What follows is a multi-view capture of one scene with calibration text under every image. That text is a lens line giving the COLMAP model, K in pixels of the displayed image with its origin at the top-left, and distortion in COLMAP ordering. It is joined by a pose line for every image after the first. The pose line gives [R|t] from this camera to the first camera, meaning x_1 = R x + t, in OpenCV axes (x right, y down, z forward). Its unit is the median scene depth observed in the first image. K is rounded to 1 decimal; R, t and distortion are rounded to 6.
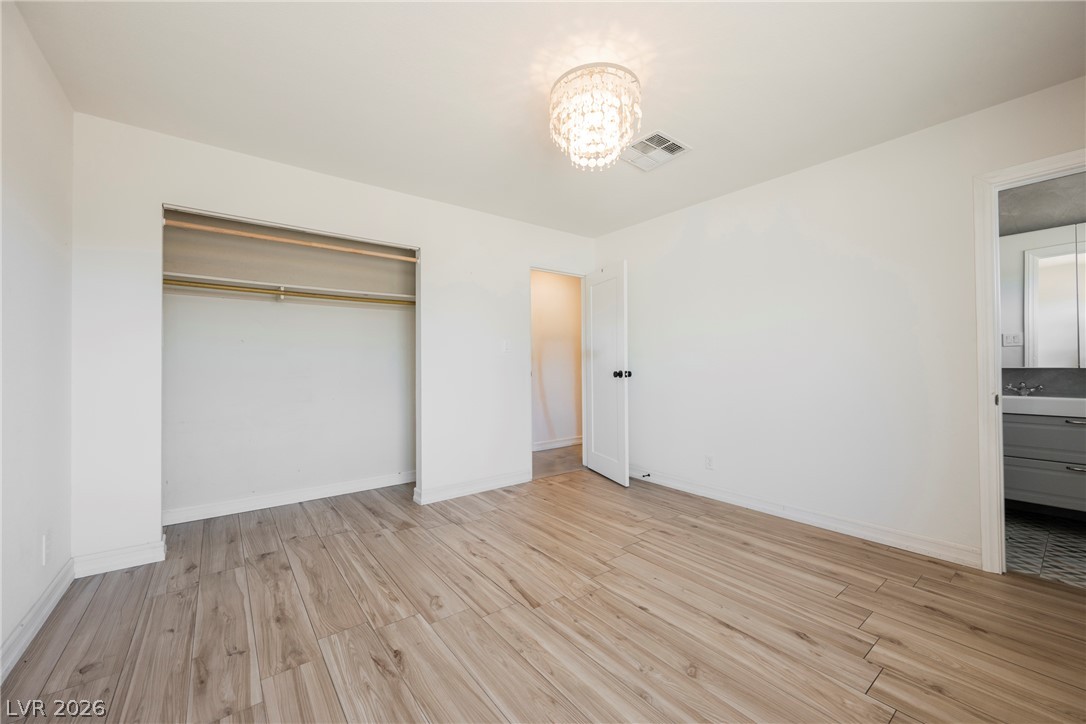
lens RADIAL K [[425.5, 0, 542.2], [0, 425.5, 361.4], [0, 0, 1]] dist [0.003564, 0.000476]
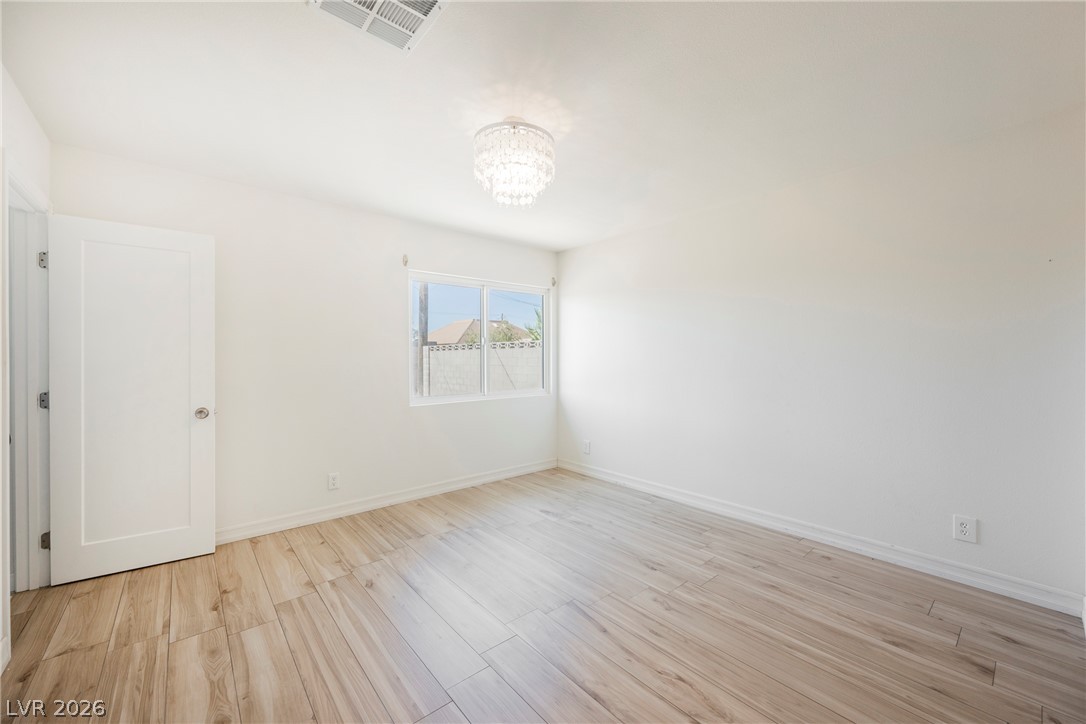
lens RADIAL K [[425.5, 0, 543.1], [0, 425.5, 360.4], [0, 0, 1]] dist [0.003564, 0.000476]
pose [[-0.998478, 0.009196, -0.054377, 0.107887], [0.009169, 0.999958, 0.000742, -0.057463], [0.054381, 0.000242, -0.998520, 2.041351]]
